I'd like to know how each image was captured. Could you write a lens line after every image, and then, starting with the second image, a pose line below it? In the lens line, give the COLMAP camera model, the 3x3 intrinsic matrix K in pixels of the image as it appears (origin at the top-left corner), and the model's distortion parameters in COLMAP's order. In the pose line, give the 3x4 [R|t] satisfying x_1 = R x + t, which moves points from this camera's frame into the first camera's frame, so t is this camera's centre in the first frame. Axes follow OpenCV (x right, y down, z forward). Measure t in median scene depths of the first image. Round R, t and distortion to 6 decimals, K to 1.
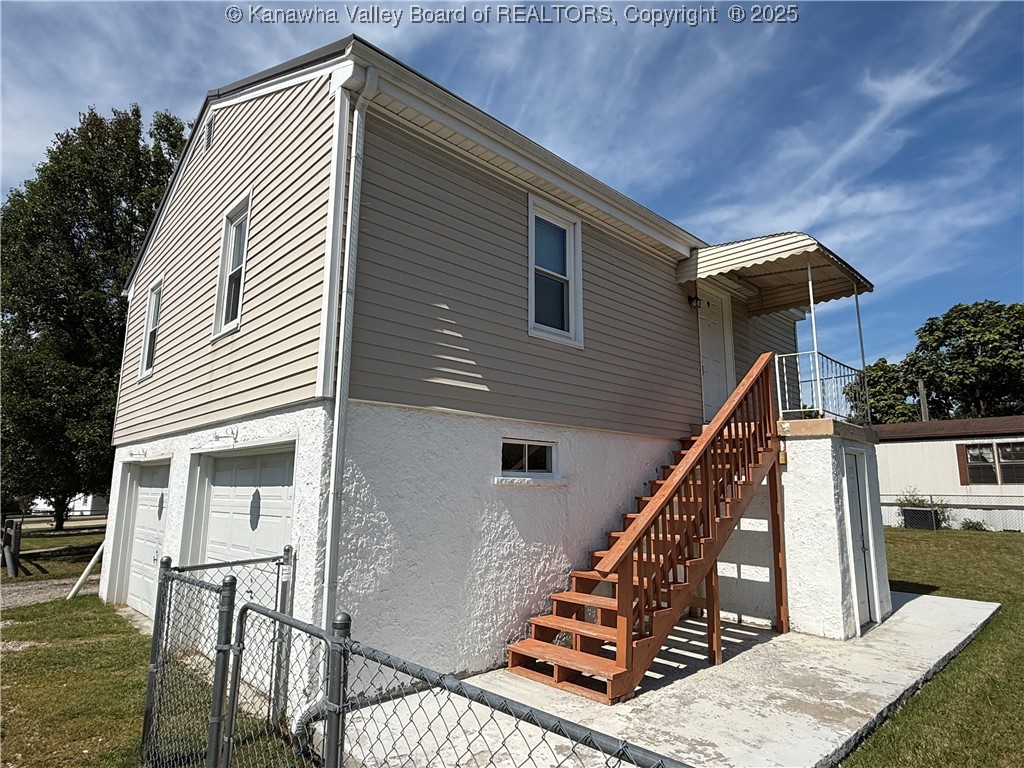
lens RADIAL K [[579.1, 0, 512.7], [0, 579.1, 385.3], [0, 0, 1]] dist [0.001931, 0.000243]
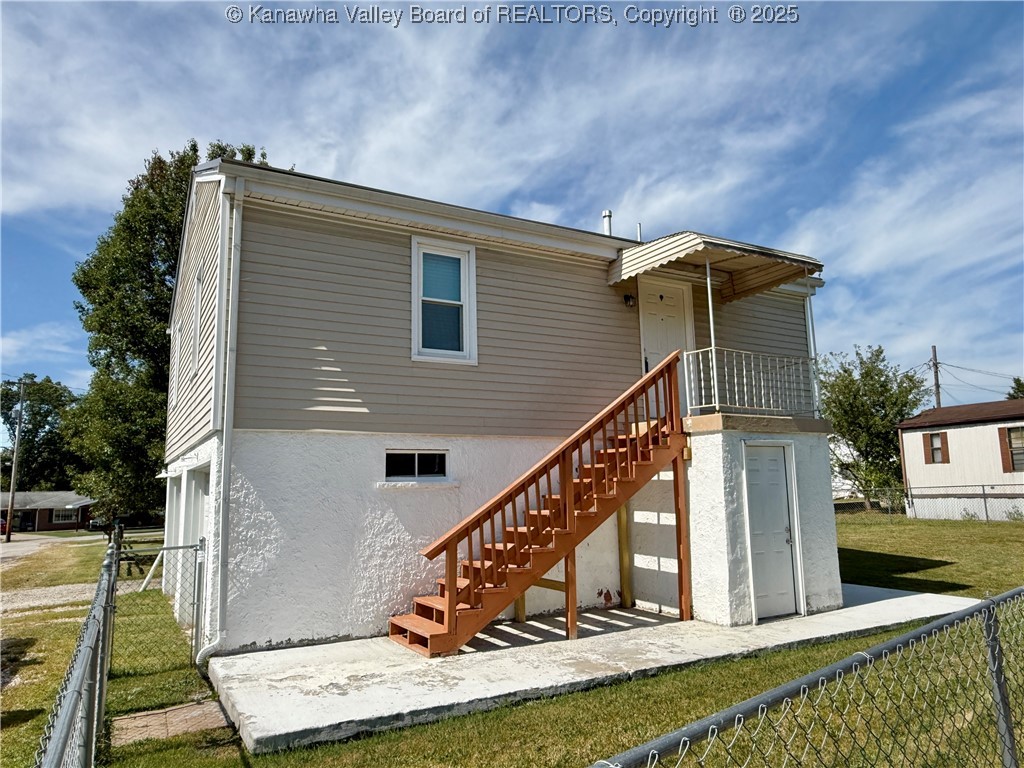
lens RADIAL K [[693.0, 0, 512.0], [0, 693.0, 384.0], [0, 0, 1]] dist [0.002011, 0.001256]
pose [[0.968453, -0.065546, -0.240421, 0.509256], [0.071207, 0.997350, 0.014922, -0.041531], [0.238806, -0.031571, 0.970554, -0.286576]]
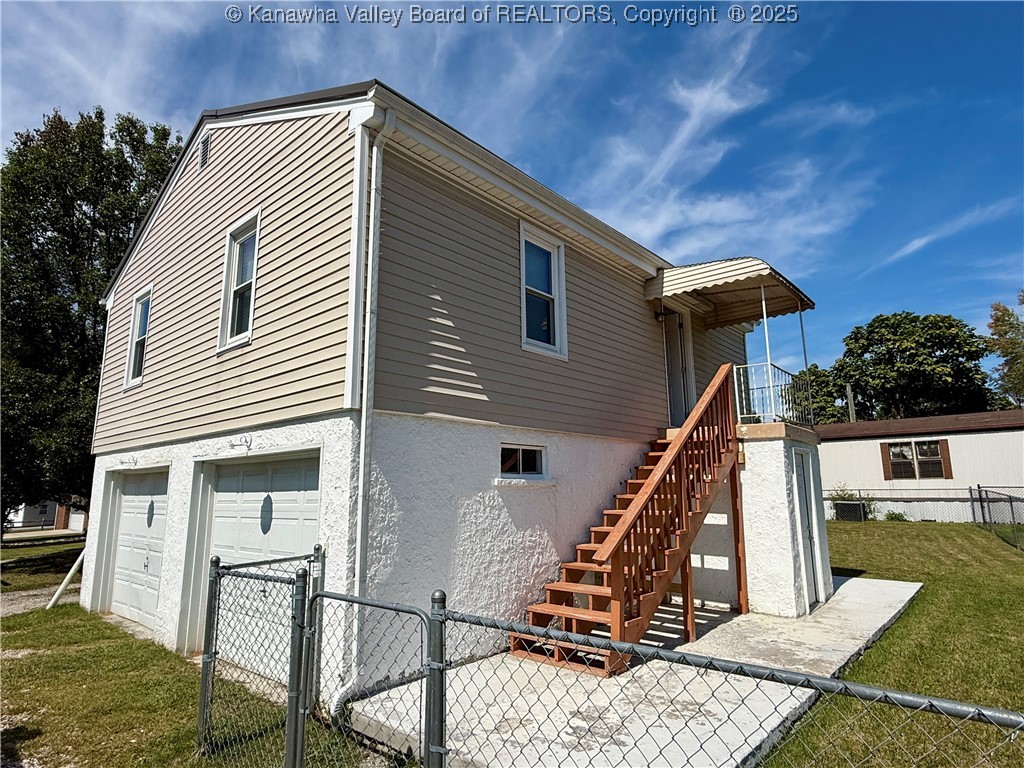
lens RADIAL K [[571.2, 0, 512.0], [0, 571.2, 384.0], [0, 0, 1]] dist [0.003845, 0.000560]
pose [[0.996303, -0.001721, 0.085897, -0.077456], [0.002393, 0.999967, -0.007720, -0.011312], [-0.085881, 0.007897, 0.996274, -0.072077]]
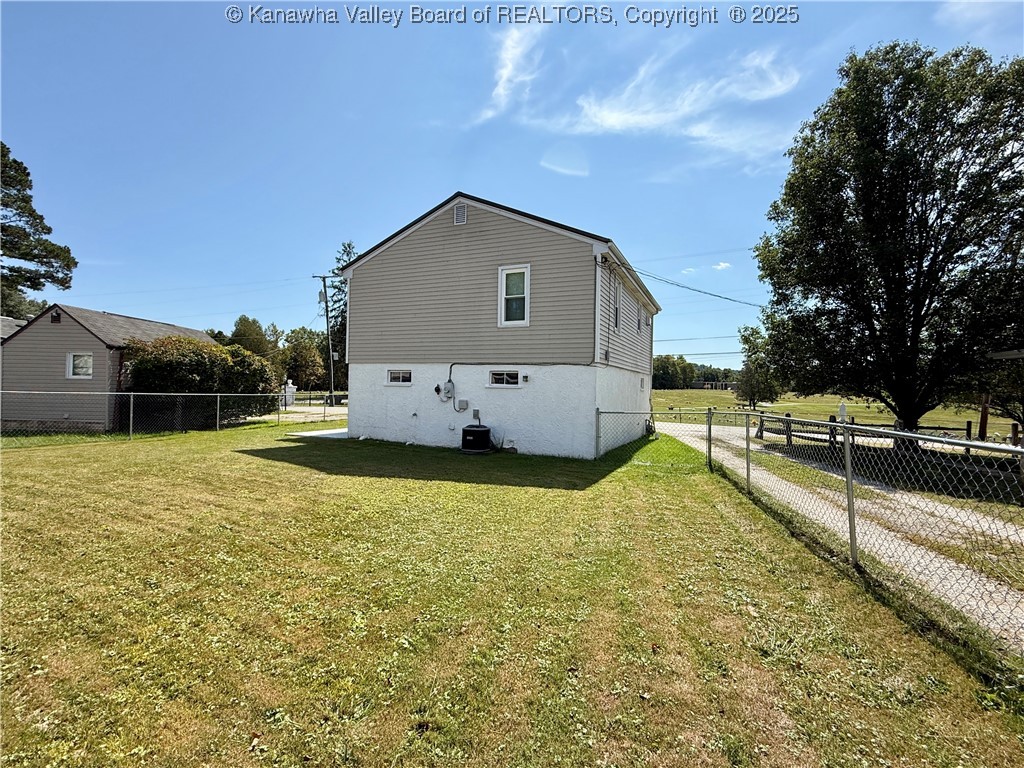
lens RADIAL K [[478.6, 0, 514.8], [0, 478.6, 383.5], [0, 0, 1]] dist [-0.001449, -0.000167]
pose [[0.381832, -0.005486, -0.924215, 1.820241], [0.145886, 0.987804, 0.054408, 0.046786], [0.912645, -0.155605, 0.377976, 0.216950]]
